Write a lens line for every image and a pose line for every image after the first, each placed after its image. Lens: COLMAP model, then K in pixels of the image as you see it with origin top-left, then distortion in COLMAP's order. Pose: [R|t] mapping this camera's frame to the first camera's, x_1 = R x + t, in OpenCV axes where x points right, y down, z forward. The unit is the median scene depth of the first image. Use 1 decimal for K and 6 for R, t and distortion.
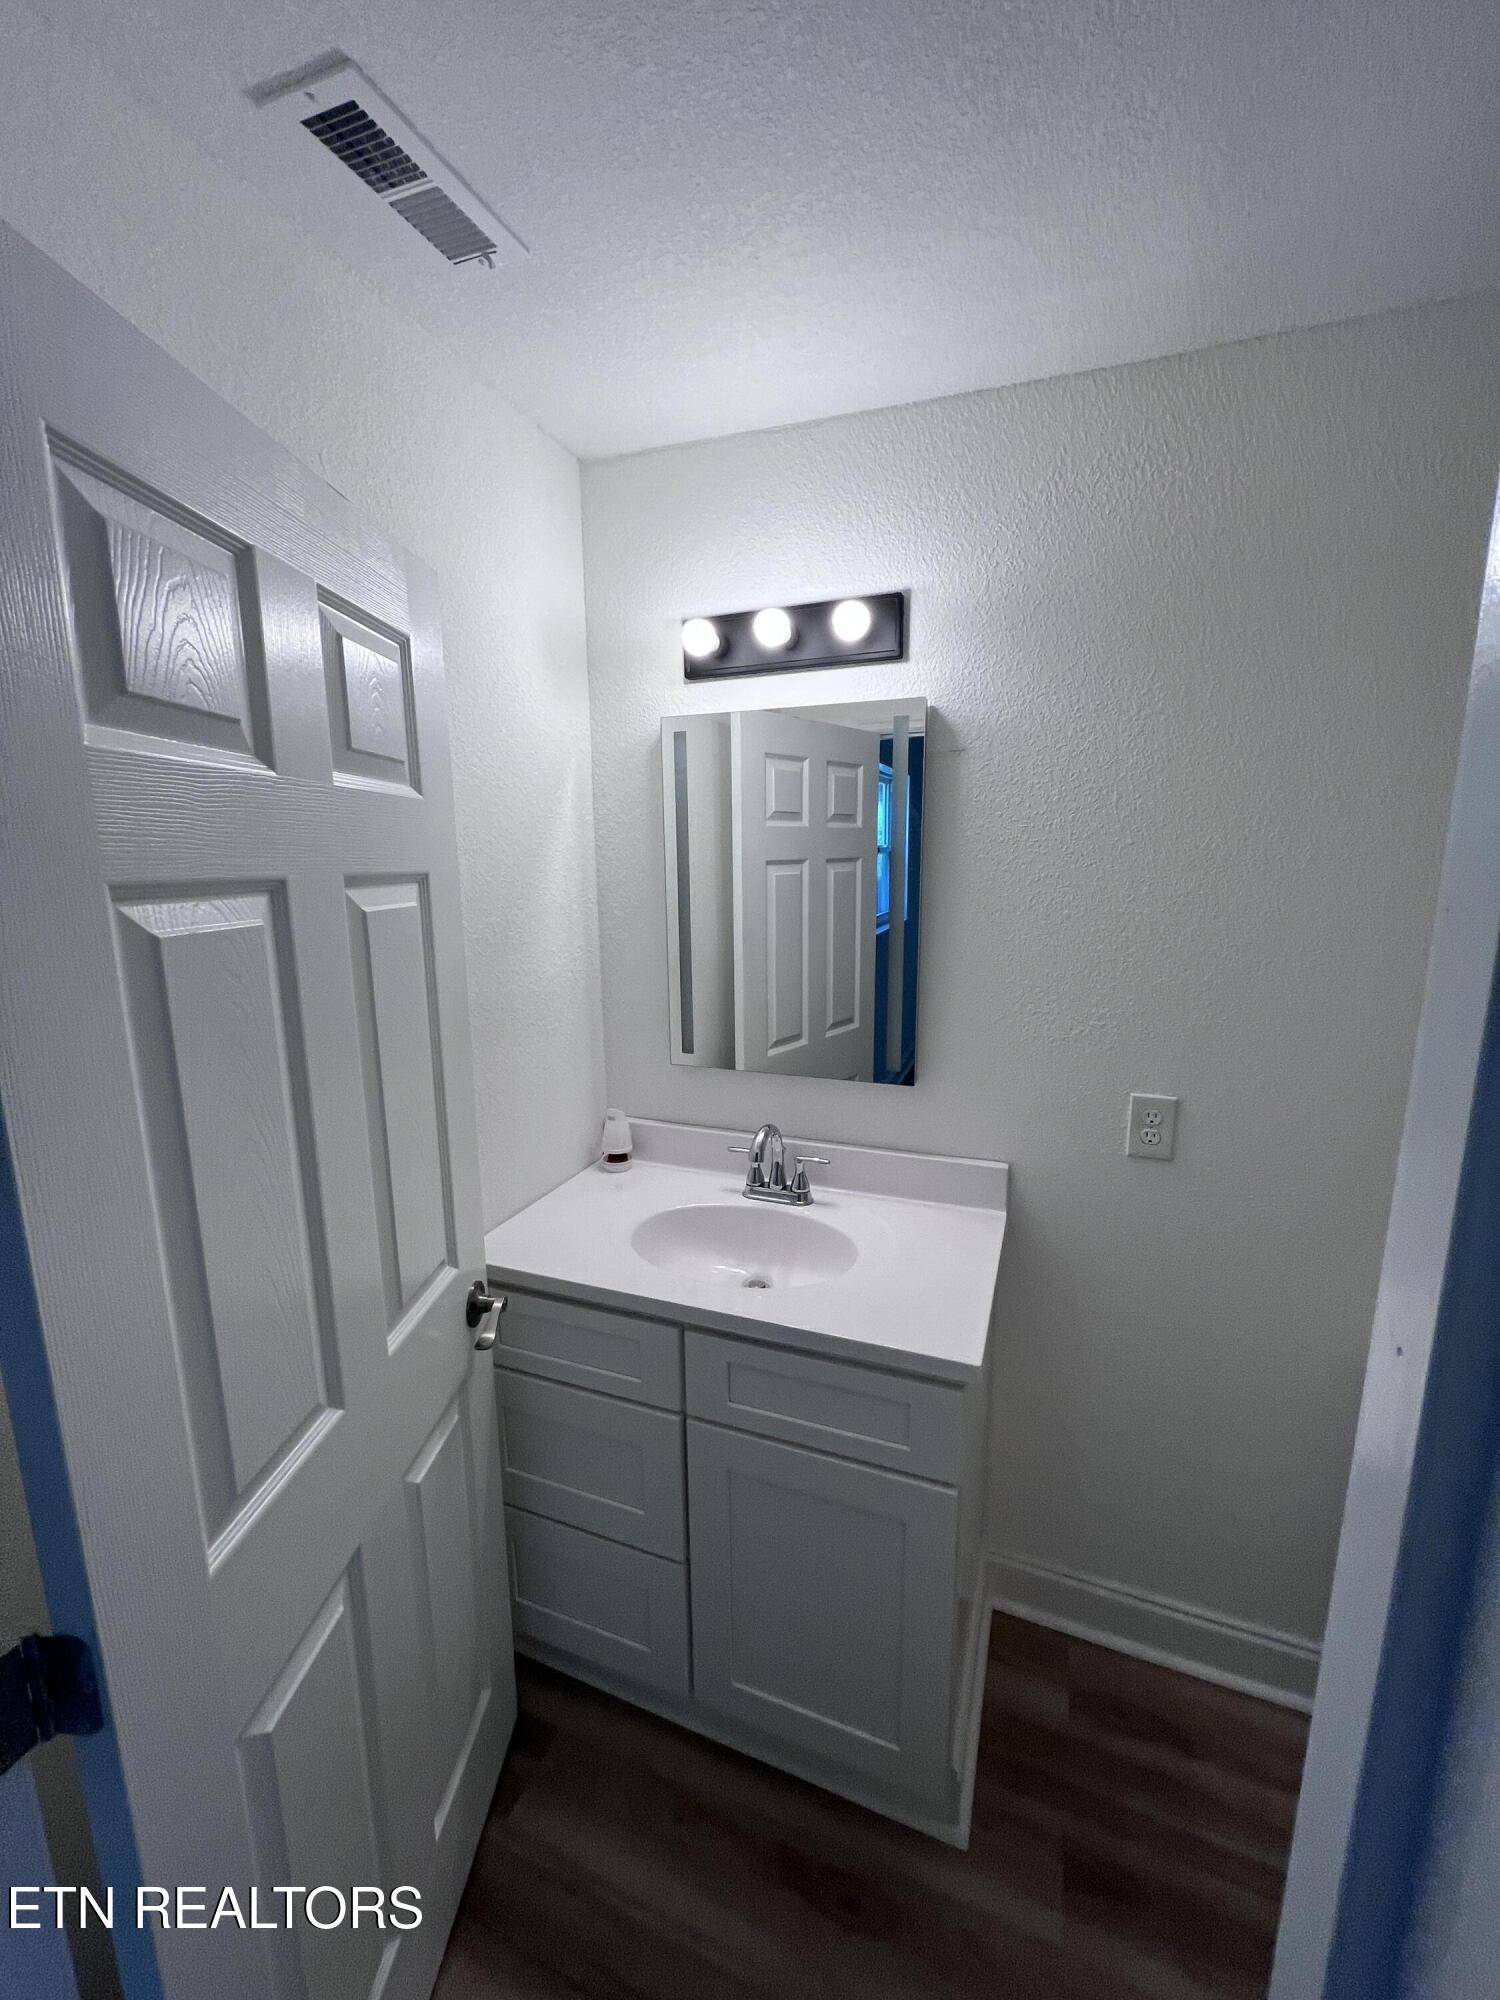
lens RADIAL K [[805.3, 0, 753.2], [0, 805.3, 1004.7], [0, 0, 1]] dist [-0.002850, -0.000978]
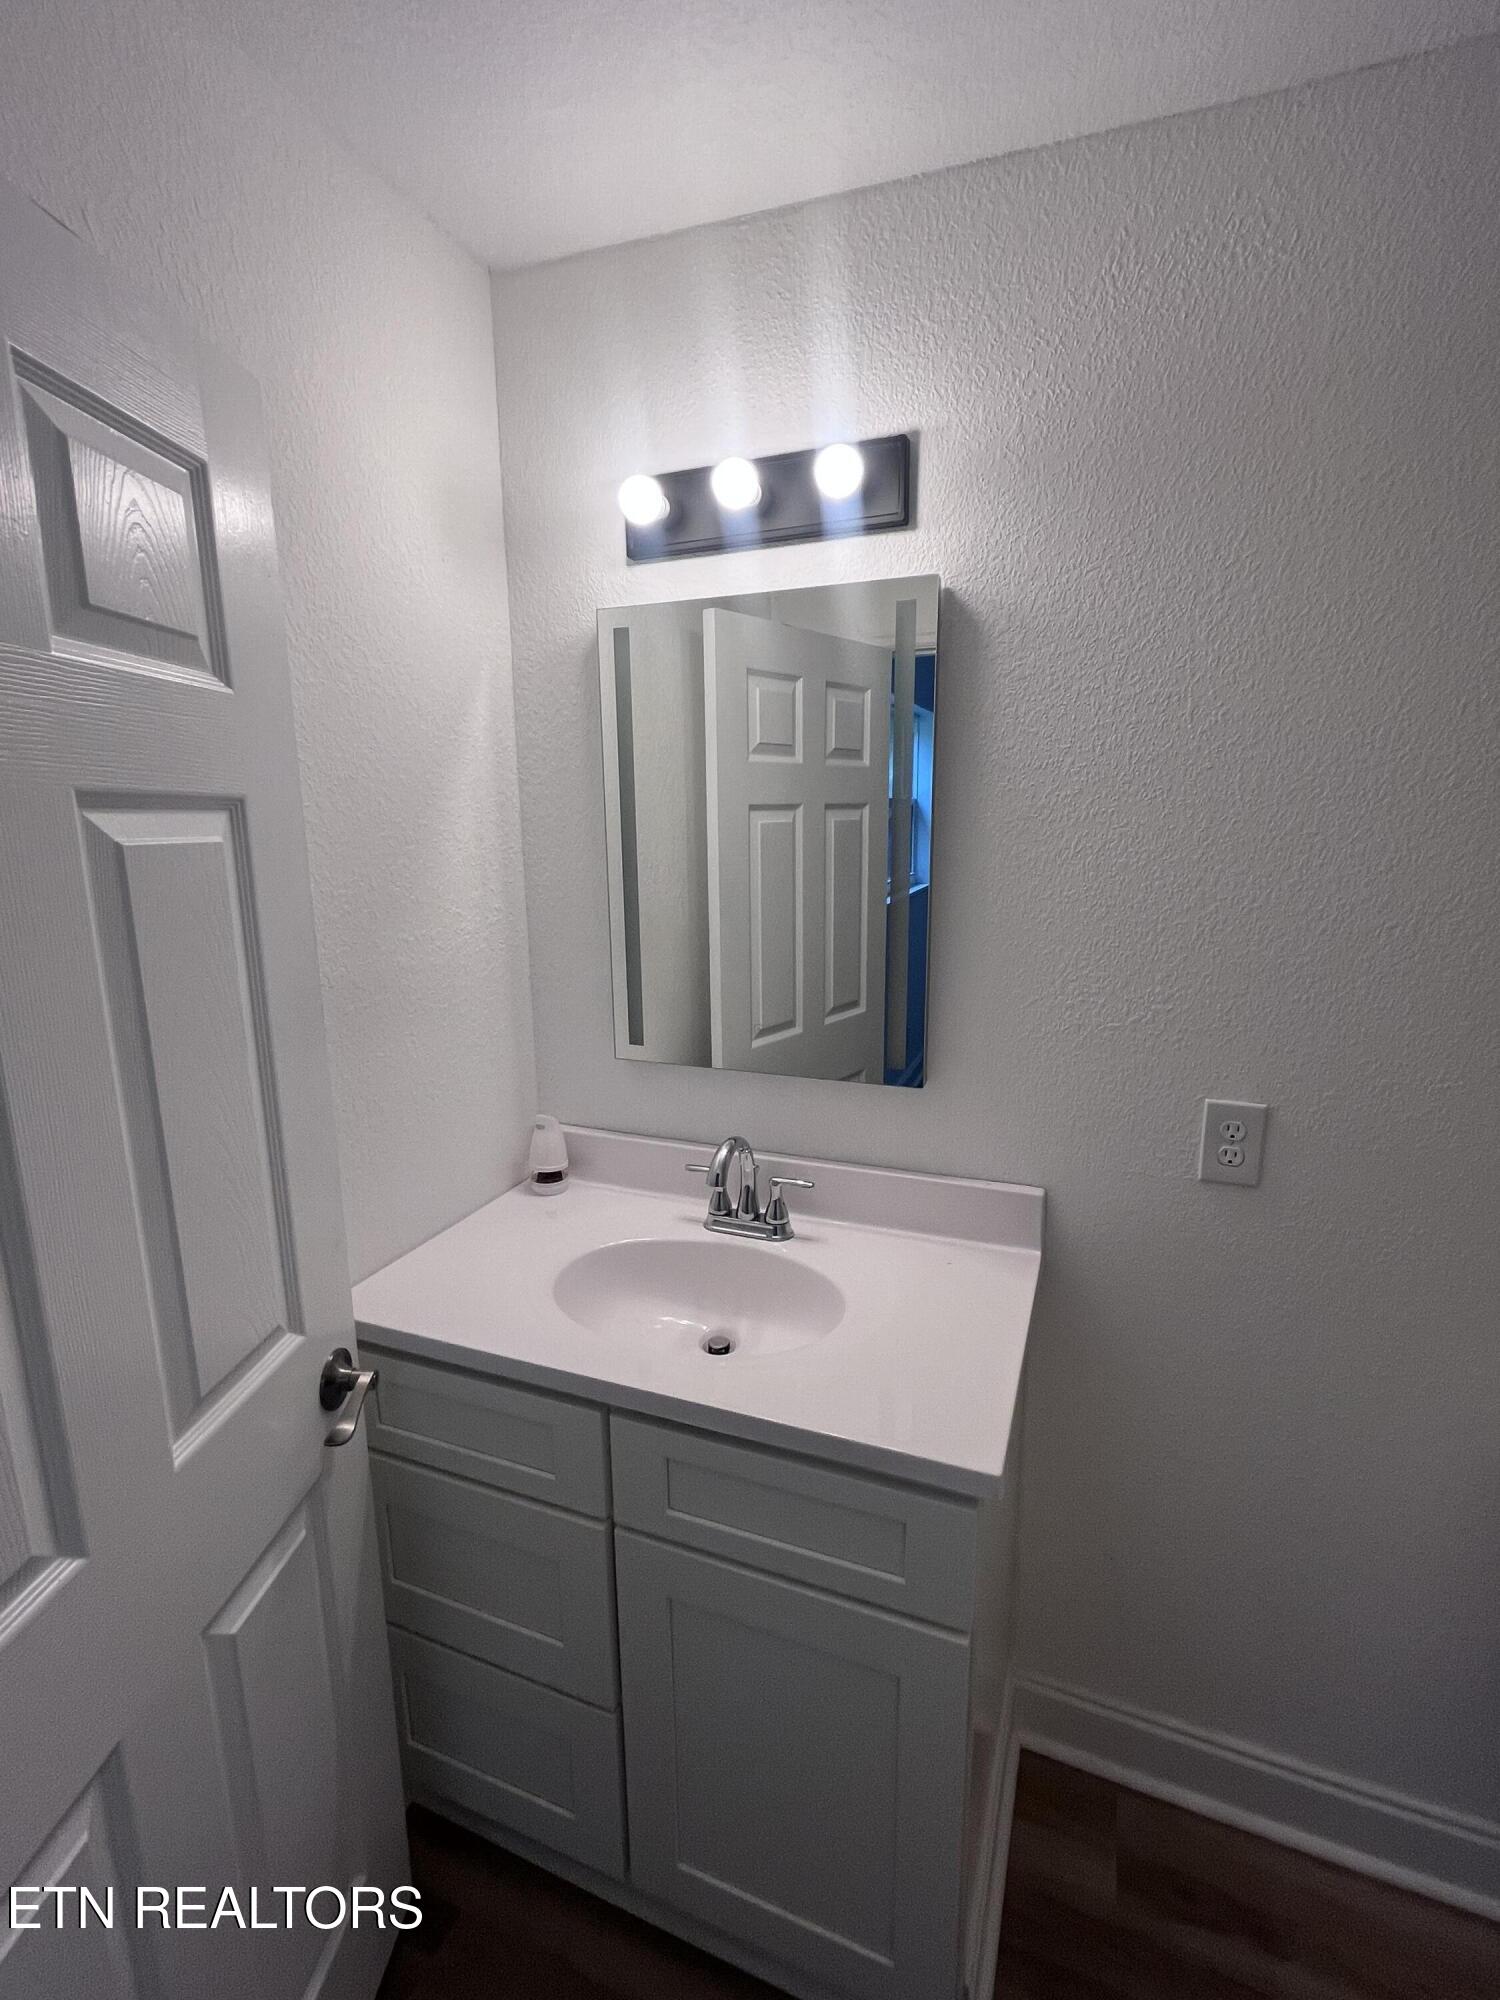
lens RADIAL K [[910.1, 0, 758.8], [0, 910.1, 1003.2], [0, 0, 1]] dist [-0.005304, 0.000872]
pose [[0.999989, 0.001381, -0.004534, 0.049670], [-0.001298, 0.999833, 0.018251, 0.004443], [0.004558, -0.018245, 0.999823, 0.138083]]
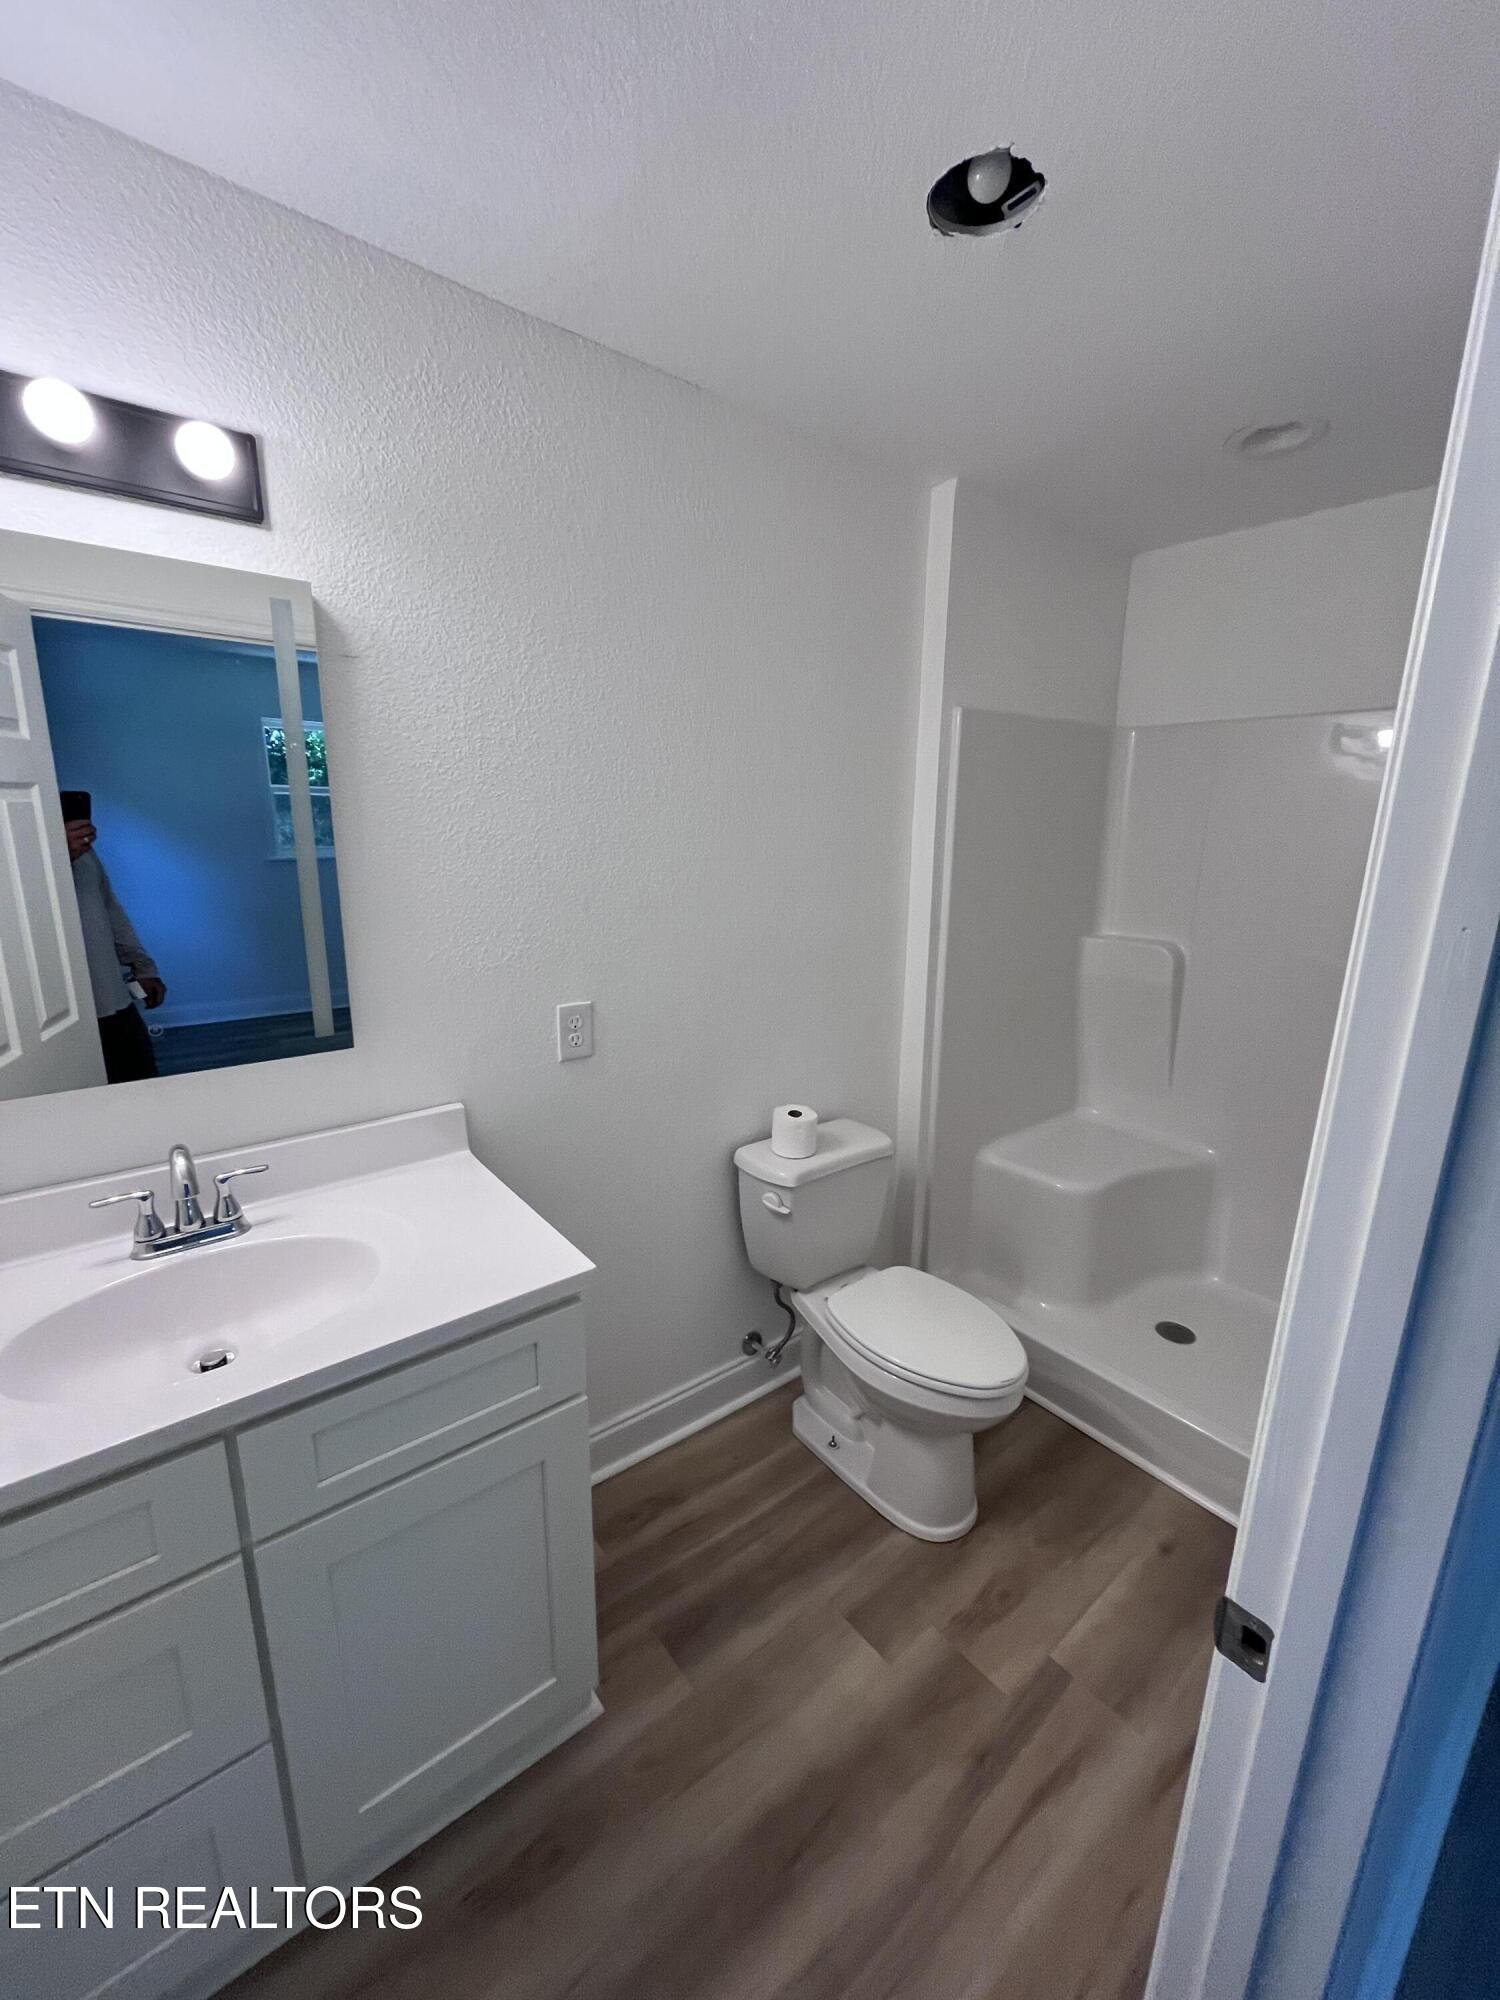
lens RADIAL K [[805.3, 0, 750.1], [0, 805.3, 1004.1], [0, 0, 1]] dist [-0.002850, -0.000978]
pose [[0.496993, -0.179130, 0.849064, -0.340849], [0.132459, 0.982655, 0.129780, -0.000731], [-0.857585, 0.047966, 0.512101, 0.201227]]
